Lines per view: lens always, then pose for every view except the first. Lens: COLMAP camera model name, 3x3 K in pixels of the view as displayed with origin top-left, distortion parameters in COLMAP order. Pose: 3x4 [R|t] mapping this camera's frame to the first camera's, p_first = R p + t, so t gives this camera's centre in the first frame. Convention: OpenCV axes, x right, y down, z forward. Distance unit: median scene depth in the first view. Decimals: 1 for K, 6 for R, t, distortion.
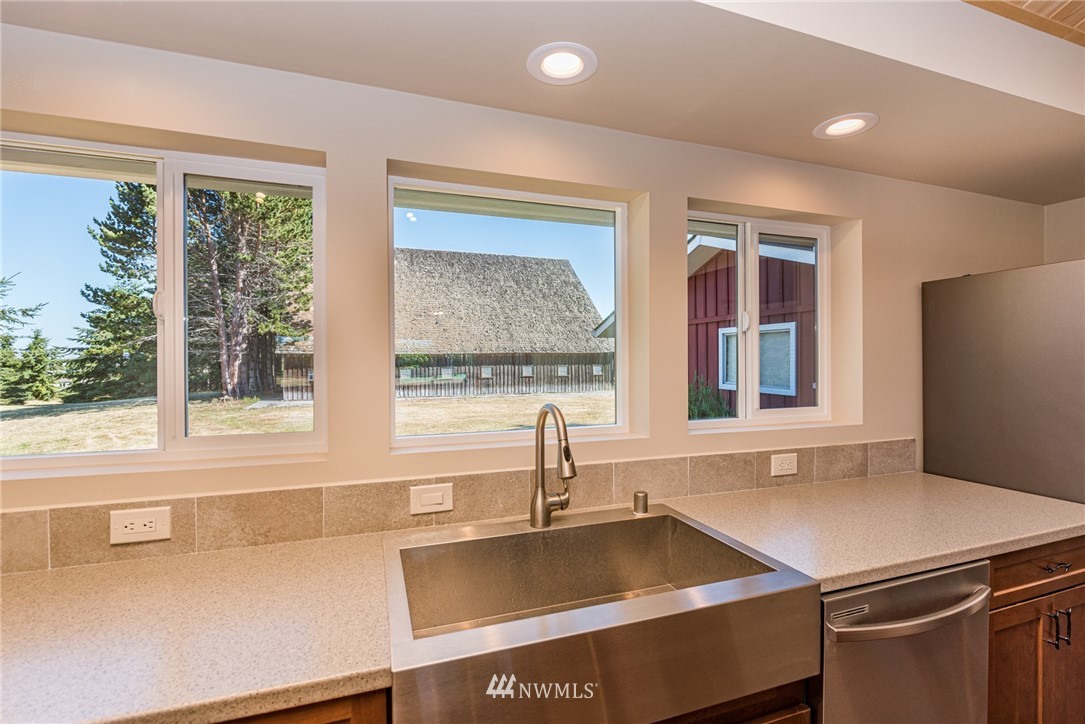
lens RADIAL K [[494.1, 0, 542.5], [0, 494.1, 362.0], [0, 0, 1]] dist [0.012577, 0.000151]
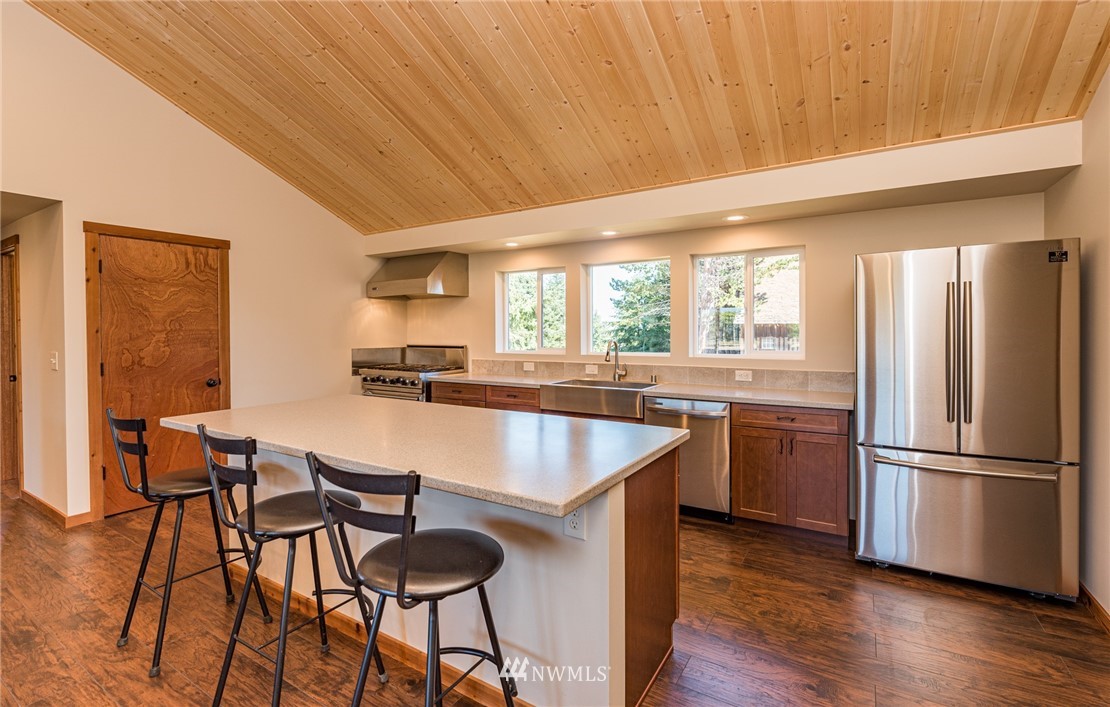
lens RADIAL K [[517.7, 0, 527.9], [0, 517.7, 337.9], [0, 0, 1]] dist [0.037453, -0.000137]
pose [[0.591928, 0.010475, -0.805922, 1.510885], [-0.002581, 0.999935, 0.011101, 0.025027], [0.805986, -0.004491, 0.591917, -0.879276]]
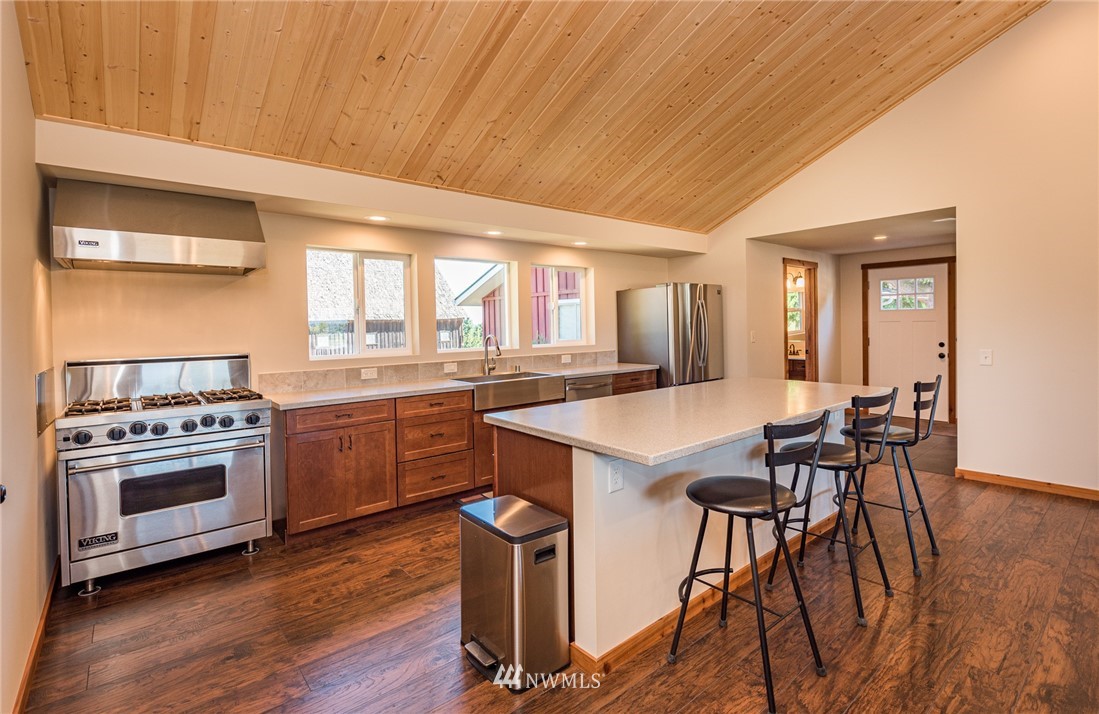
lens RADIAL K [[512.2, 0, 569.5], [0, 512.2, 329.7], [0, 0, 1]] dist [0.003244, -0.005977]
pose [[0.936317, -0.014594, 0.350853, -0.435276], [0.010426, 0.999851, 0.013765, 0.005796], [-0.351001, -0.009231, 0.936329, -1.479439]]
